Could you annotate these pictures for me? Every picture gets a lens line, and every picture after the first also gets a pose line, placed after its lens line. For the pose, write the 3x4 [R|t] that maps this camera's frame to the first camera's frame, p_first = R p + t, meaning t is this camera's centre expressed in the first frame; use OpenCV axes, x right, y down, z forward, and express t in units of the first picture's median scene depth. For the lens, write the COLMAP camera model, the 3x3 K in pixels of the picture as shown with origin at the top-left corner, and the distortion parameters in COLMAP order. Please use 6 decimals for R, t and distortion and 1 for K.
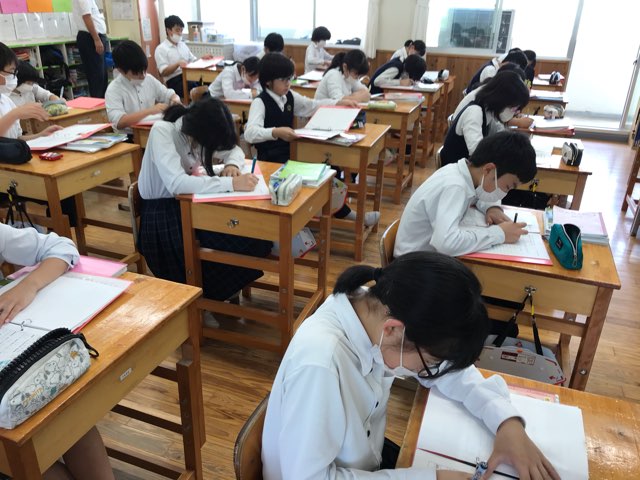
lens RADIAL K [[527.0, 0, 323.0], [0, 527.0, 242.7], [0, 0, 1]] dist [0.034834, -0.038373]
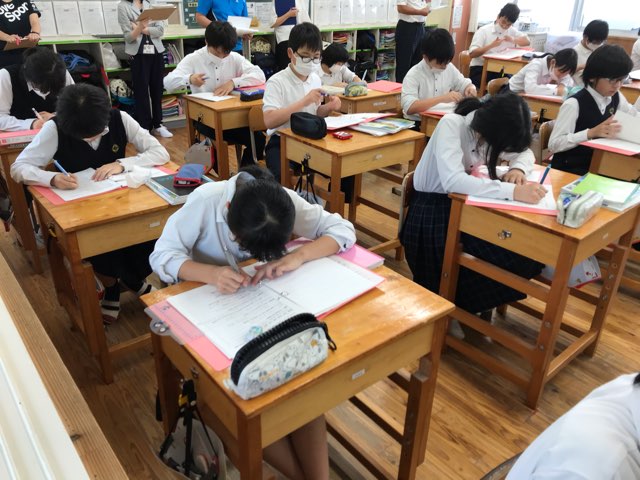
lens RADIAL K [[527.0, 0, 329.3], [0, 527.0, 235.9], [0, 0, 1]] dist [0.034834, -0.038373]
pose [[0.868093, 0.206075, -0.451605, -0.021814], [-0.202438, 0.977636, 0.056977, -0.022710], [0.453247, 0.041960, 0.890397, 0.065774]]
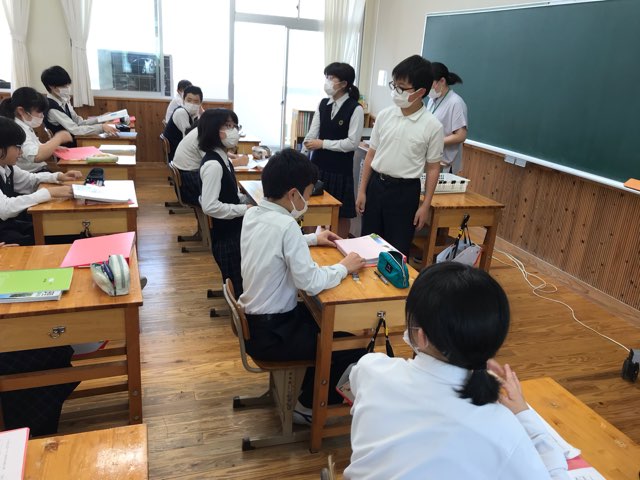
lens RADIAL K [[527.0, 0, 321.2], [0, 527.0, 242.7], [0, 0, 1]] dist [0.034834, -0.038373]
pose [[0.775647, -0.183558, 0.603886, -0.278400], [0.218741, 0.975658, 0.015605, -0.081488], [-0.592050, 0.119990, 0.796918, 0.107089]]
